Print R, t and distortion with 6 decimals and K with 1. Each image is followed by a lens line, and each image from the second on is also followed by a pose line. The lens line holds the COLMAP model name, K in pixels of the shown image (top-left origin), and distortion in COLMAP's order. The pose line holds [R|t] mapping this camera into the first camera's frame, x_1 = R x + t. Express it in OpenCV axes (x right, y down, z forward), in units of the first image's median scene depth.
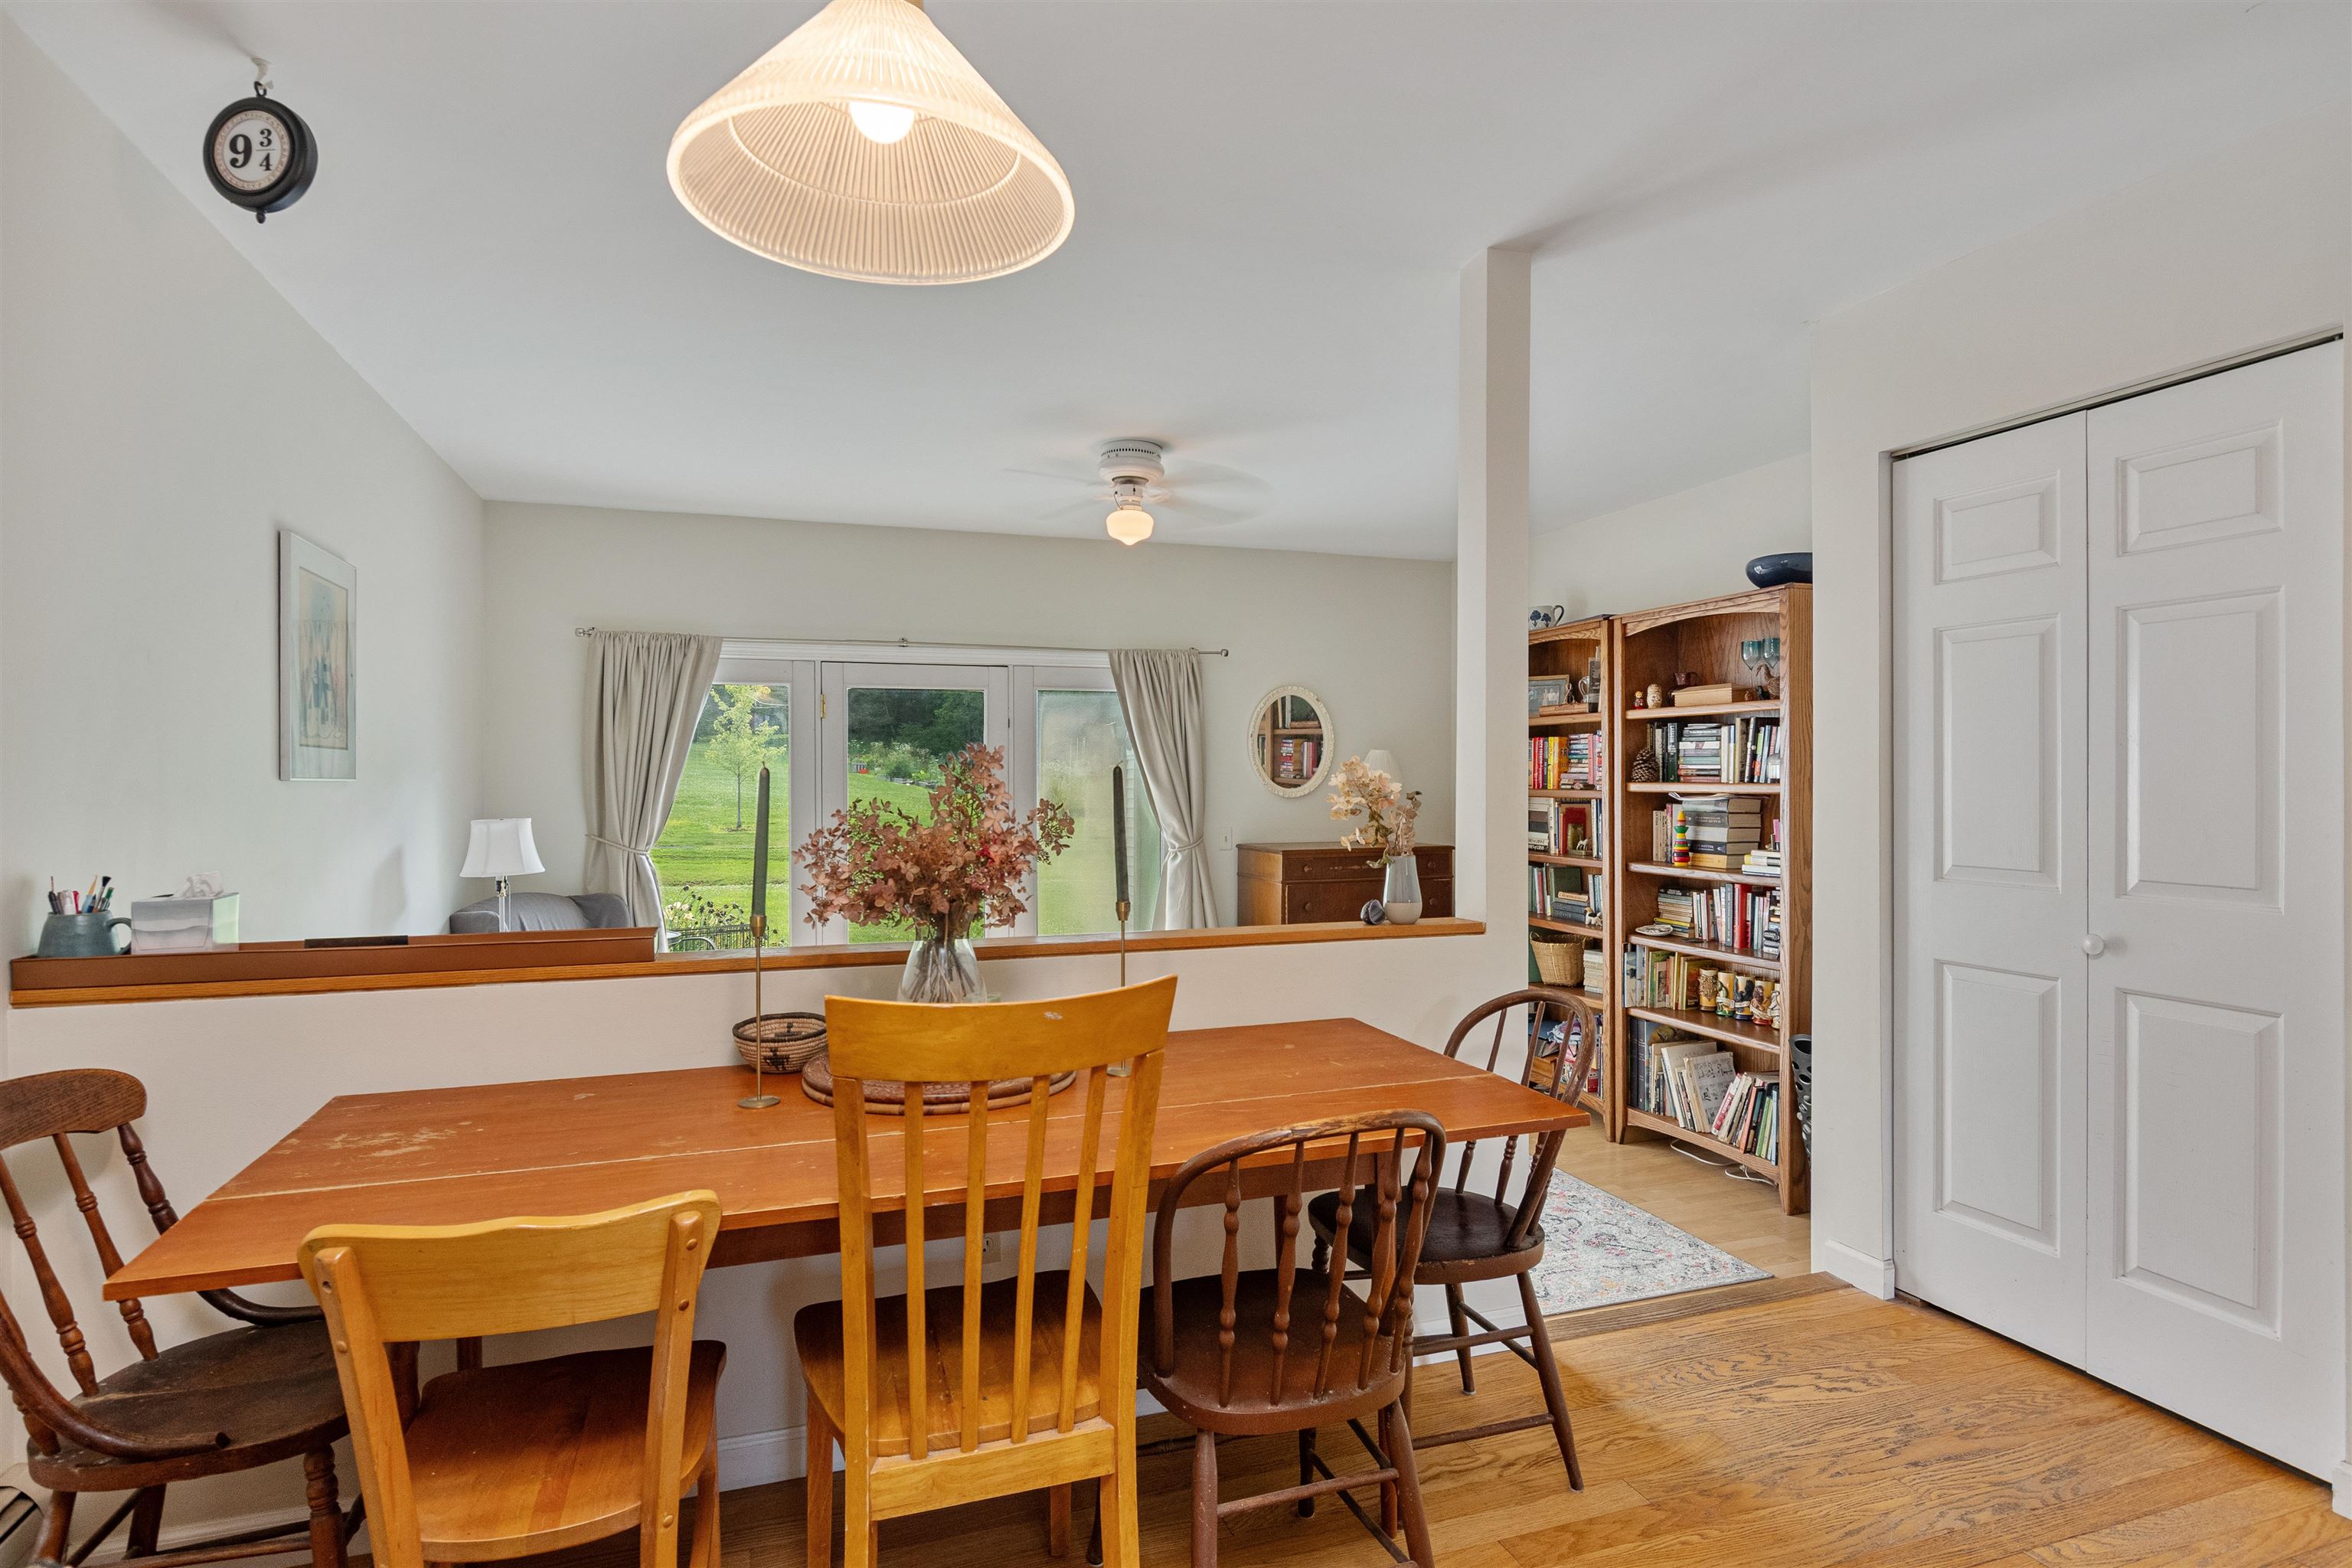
lens RADIAL K [[1221.0, 0, 1169.2], [0, 1221.0, 784.4], [0, 0, 1]] dist [-0.002188, -0.000544]
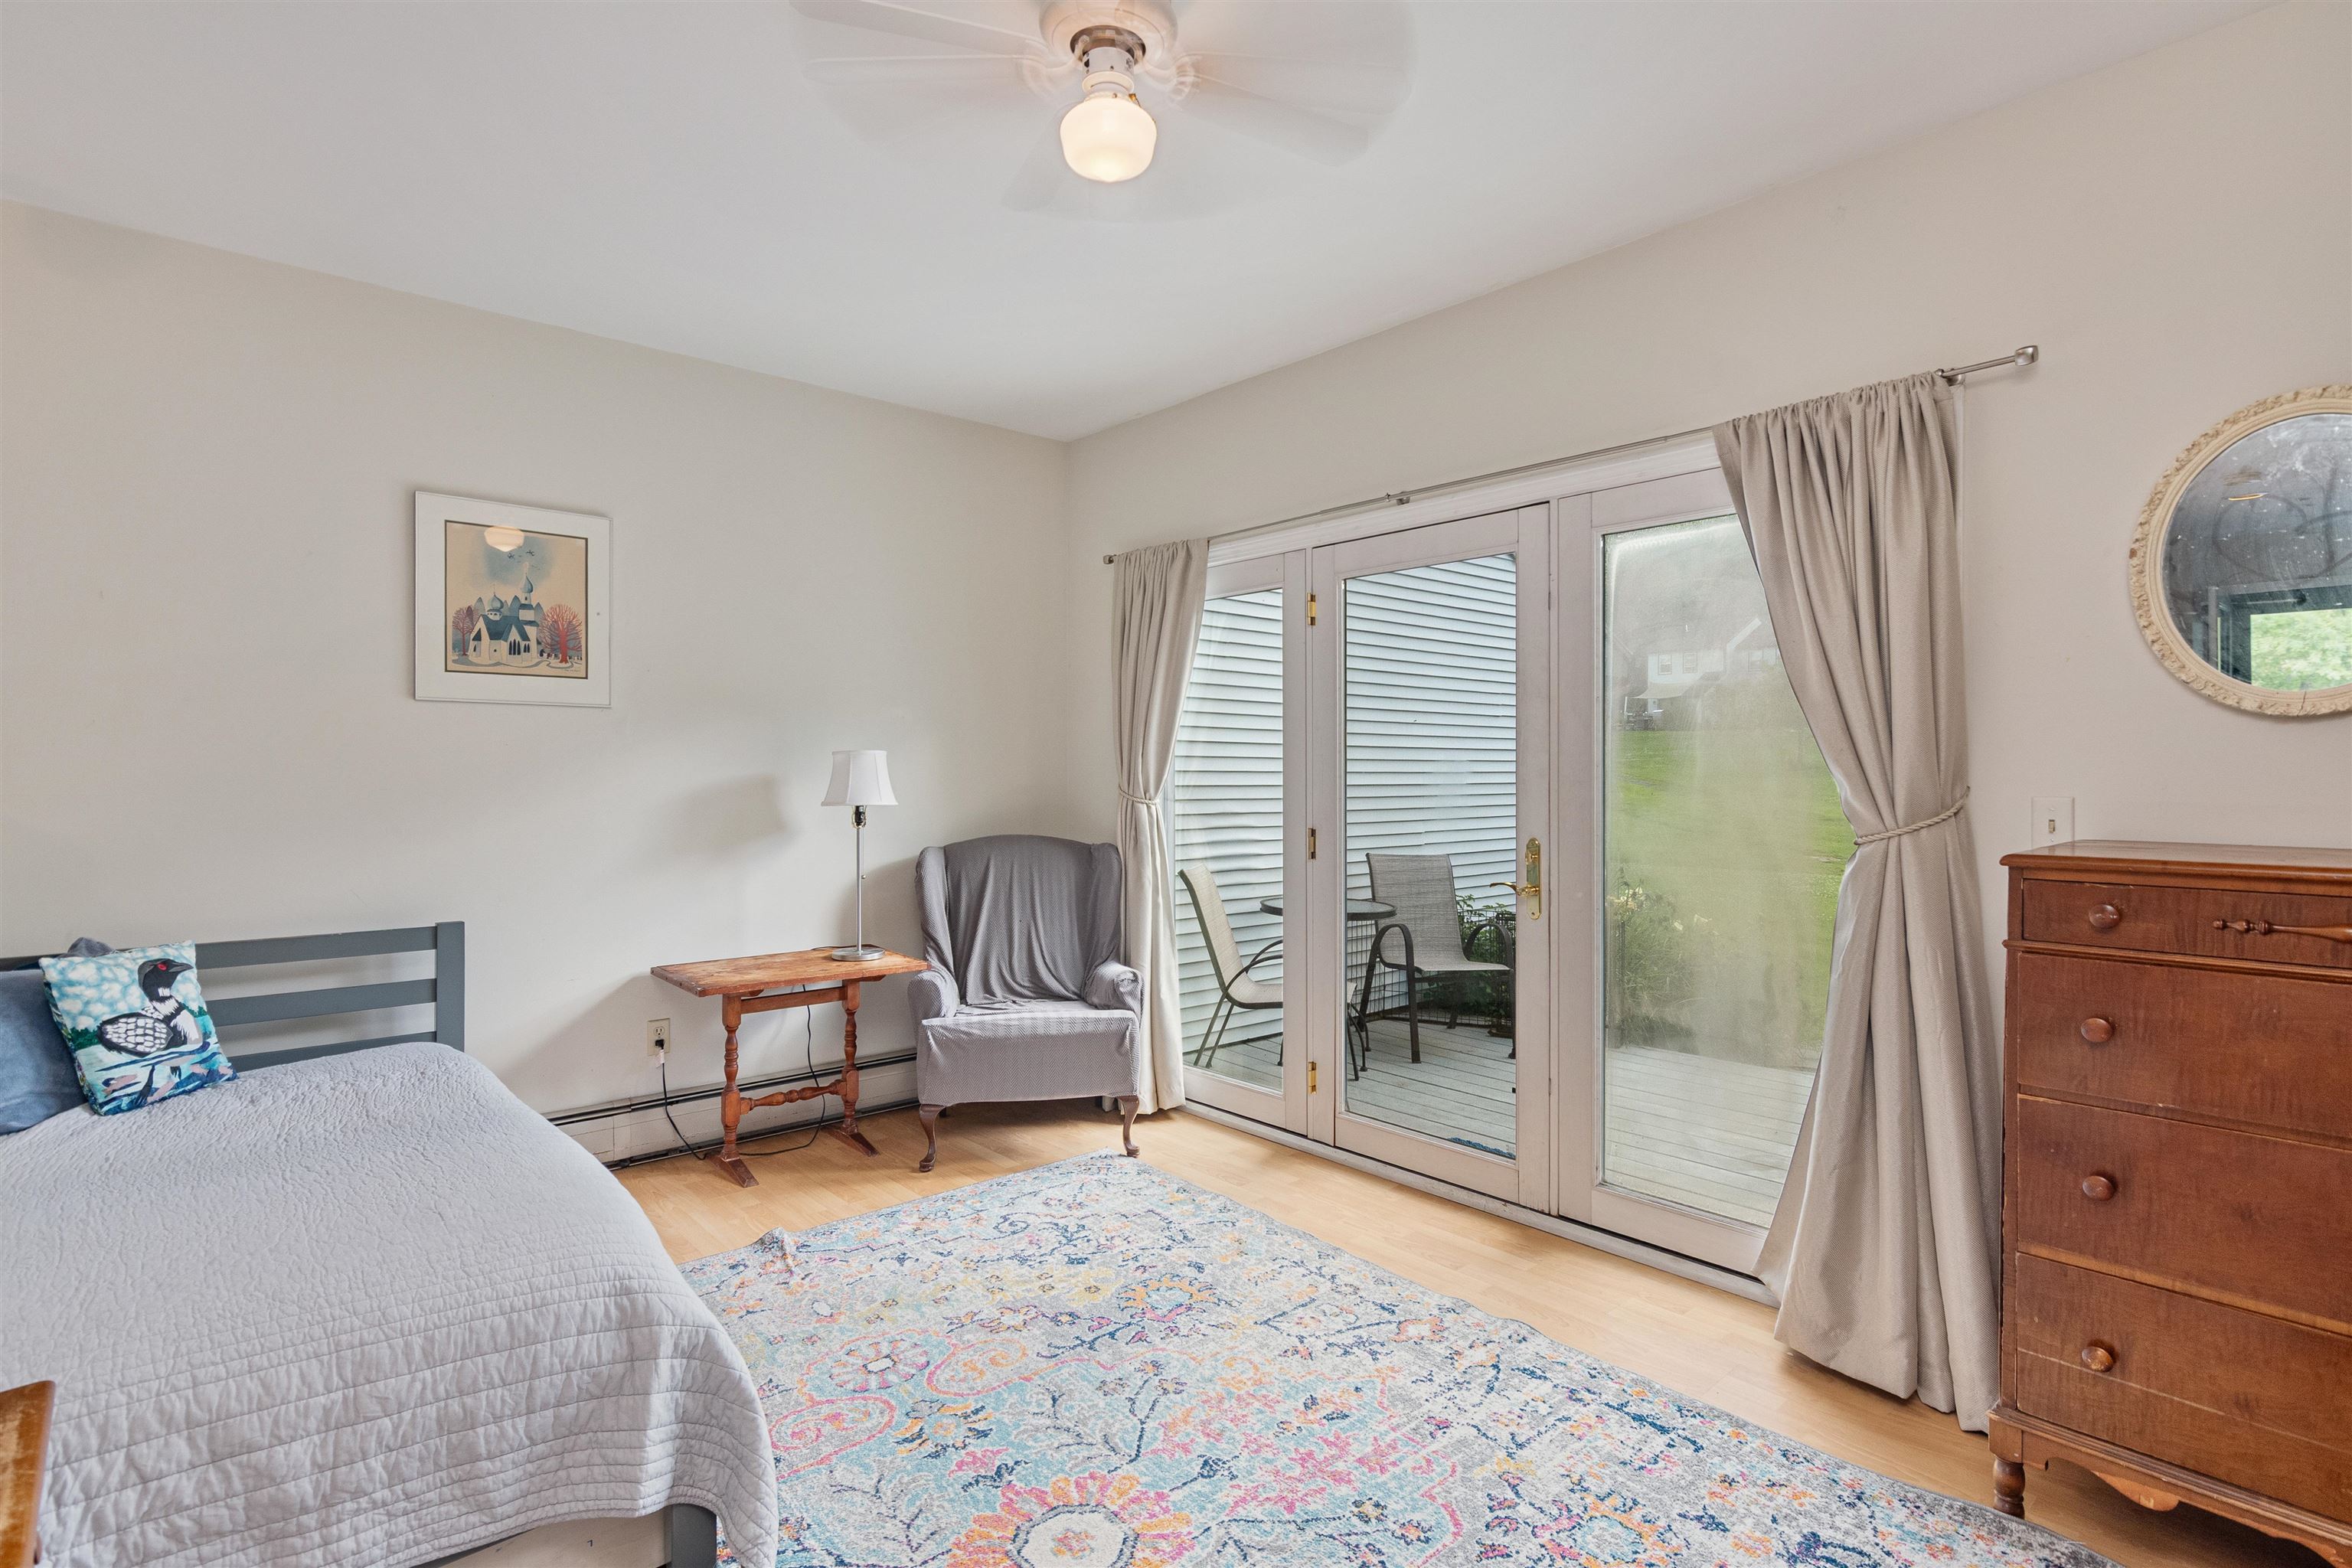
lens RADIAL K [[1151.1, 0, 1172.8], [0, 1151.1, 772.1], [0, 0, 1]] dist [-0.000120, 0.001060]
pose [[0.379236, 0.003836, -0.925292, 0.399607], [-0.006287, 0.999979, 0.001569, 0.040484], [0.925279, 0.005223, 0.379252, 0.824849]]
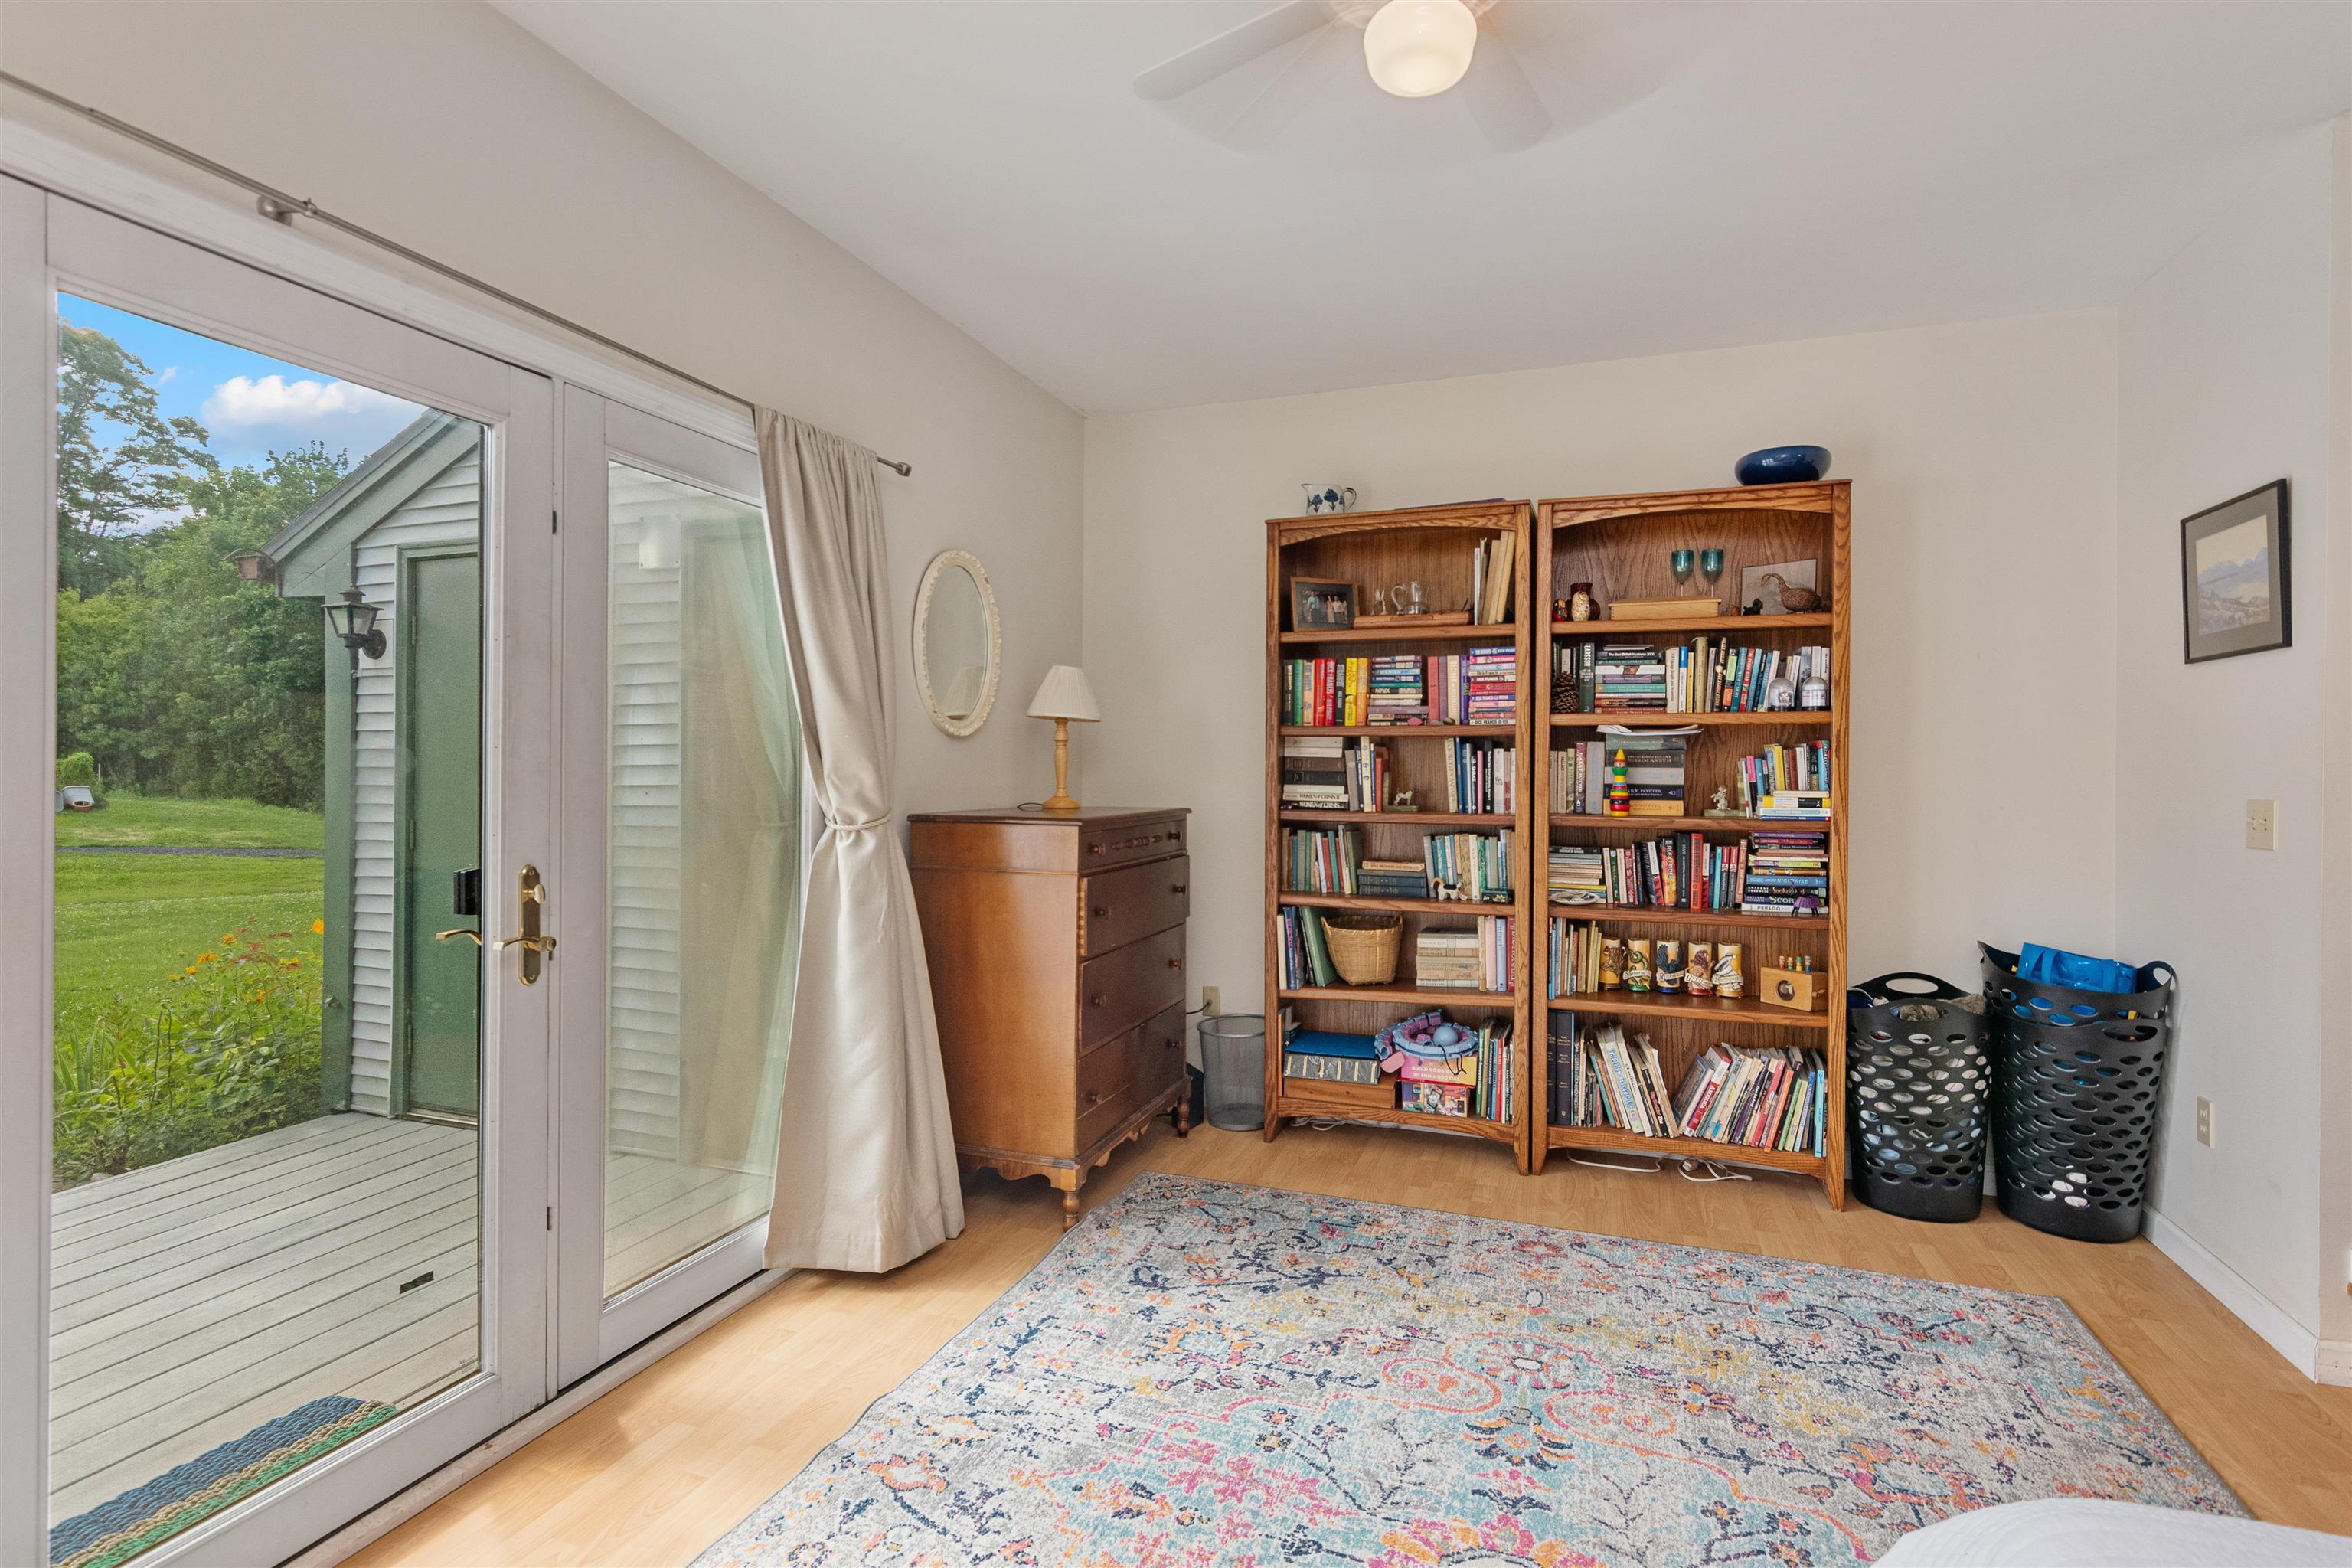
lens RADIAL K [[1153.4, 0, 1174.7], [0, 1153.4, 772.5], [0, 0, 1]] dist [0.001356, 0.000358]
pose [[0.626988, 0.003817, 0.779020, -0.390585], [-0.002696, 0.999993, -0.002729, 0.043064], [-0.779024, -0.000389, 0.626994, 0.790205]]
